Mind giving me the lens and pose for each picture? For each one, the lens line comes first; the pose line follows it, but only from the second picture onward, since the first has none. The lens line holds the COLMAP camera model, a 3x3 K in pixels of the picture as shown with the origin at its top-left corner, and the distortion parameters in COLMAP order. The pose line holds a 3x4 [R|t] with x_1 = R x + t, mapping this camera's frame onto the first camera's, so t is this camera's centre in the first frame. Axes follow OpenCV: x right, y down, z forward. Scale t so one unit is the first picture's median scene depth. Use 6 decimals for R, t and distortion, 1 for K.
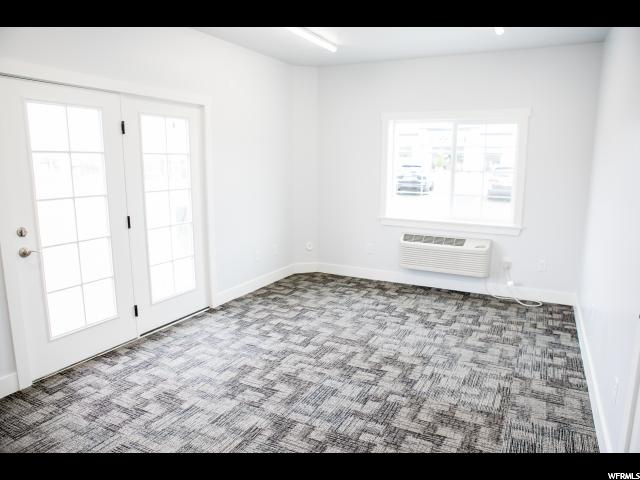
lens RADIAL K [[433.3, 0, 320.0], [0, 433.3, 240.0], [0, 0, 1]] dist [-0.092531, 0.053057]
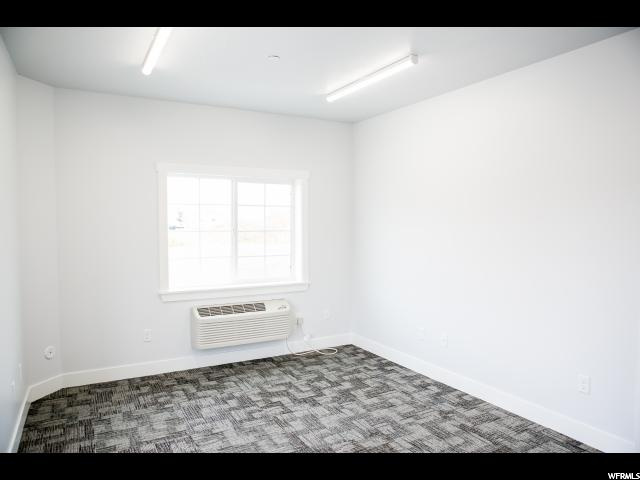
lens RADIAL K [[433.3, 0, 320.0], [0, 433.3, 240.0], [0, 0, 1]] dist [-0.092531, 0.053057]
pose [[0.562237, -0.045649, 0.825715, -0.409797], [0.151995, 0.987170, -0.048920, -0.079768], [-0.812888, 0.153009, 0.561962, 0.381999]]
